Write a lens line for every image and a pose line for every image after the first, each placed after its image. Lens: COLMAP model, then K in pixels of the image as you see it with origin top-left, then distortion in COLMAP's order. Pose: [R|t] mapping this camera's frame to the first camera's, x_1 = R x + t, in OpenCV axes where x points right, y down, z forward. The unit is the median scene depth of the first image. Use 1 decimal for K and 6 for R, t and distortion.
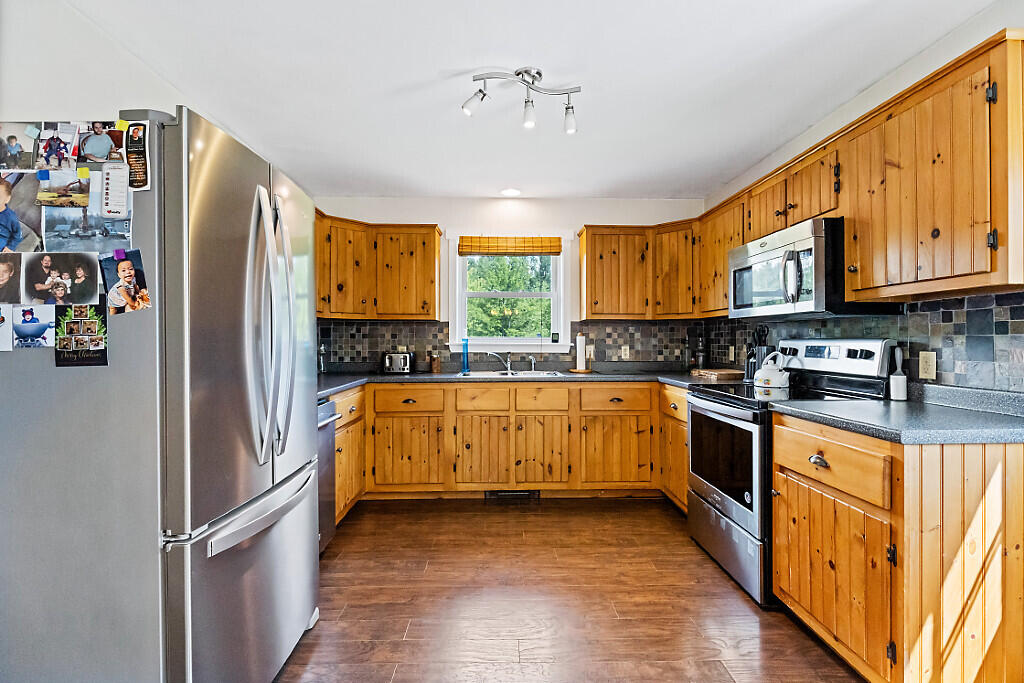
lens RADIAL K [[462.0, 0, 516.6], [0, 462.0, 339.7], [0, 0, 1]] dist [0.000056, -0.000900]
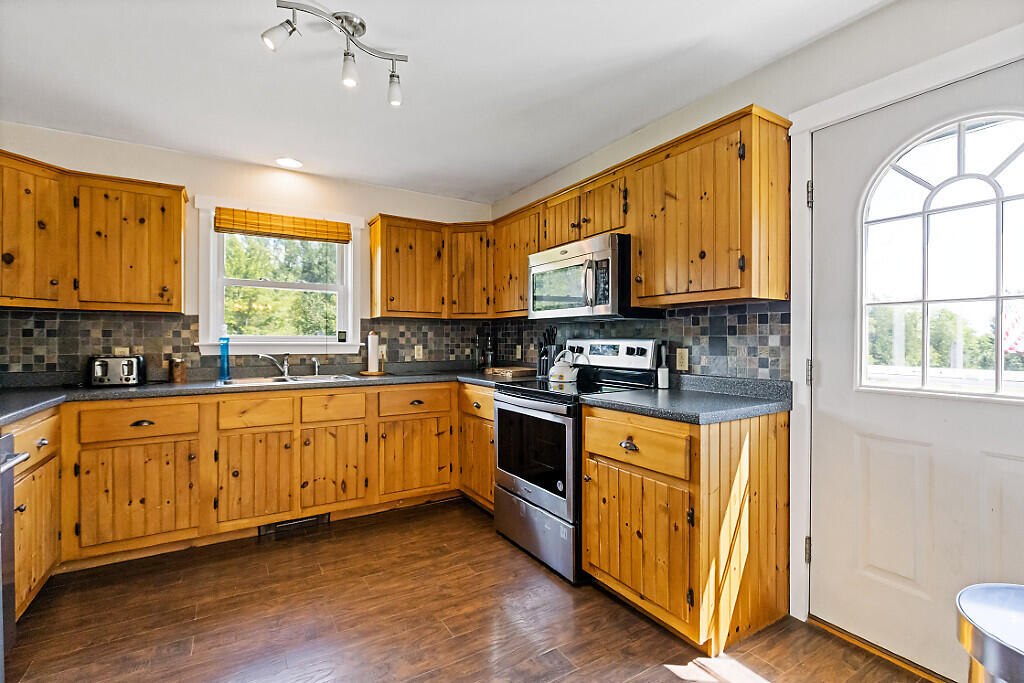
lens RADIAL K [[462.0, 0, 516.6], [0, 462.0, 339.7], [0, 0, 1]] dist [0.000056, -0.000900]
pose [[0.869110, 0.000297, 0.494619, -0.090715], [-0.001041, 0.999999, 0.001230, 0.000153], [-0.494618, -0.001584, 0.869109, 0.088000]]
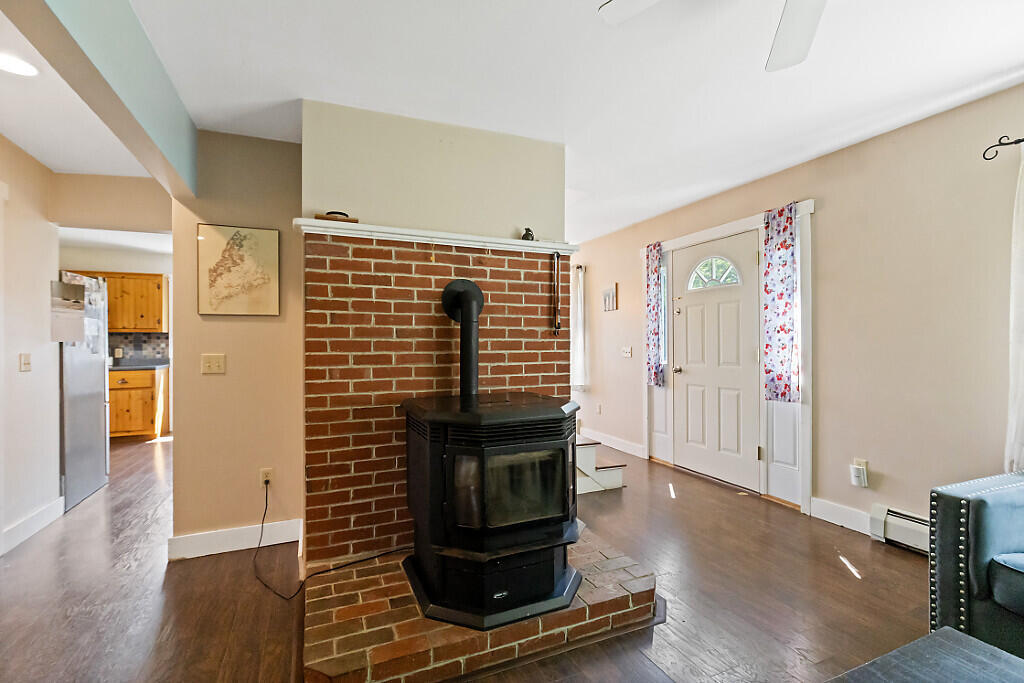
lens RADIAL K [[462.0, 0, 516.6], [0, 462.0, 339.7], [0, 0, 1]] dist [0.000056, -0.000900]
pose [[-0.359505, 0.001153, 0.933142, -2.086934], [0.000655, 0.999999, -0.000983, -0.021493], [-0.933143, 0.000258, -0.359506, -0.272067]]
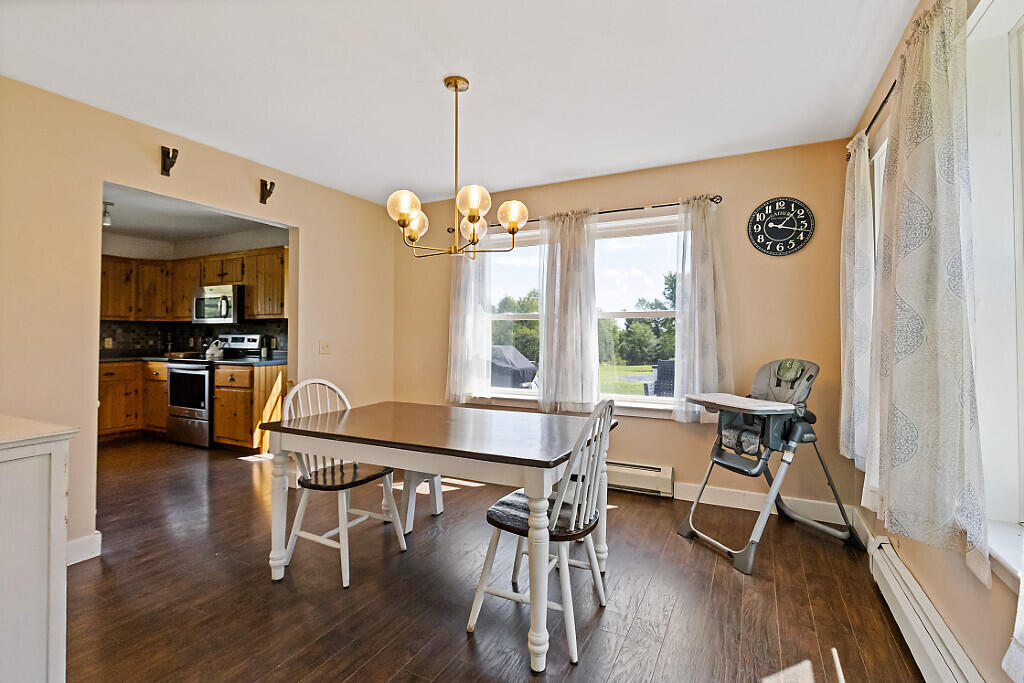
lens RADIAL K [[476.5, 0, 509.6], [0, 476.5, 322.1], [0, 0, 1]] dist [0.000090, 0.000128]
pose [[0.500083, 0.016376, 0.865823, -0.587131], [0.000890, 0.999811, -0.019424, -0.011010], [-0.865977, 0.010484, 0.499973, -1.115484]]
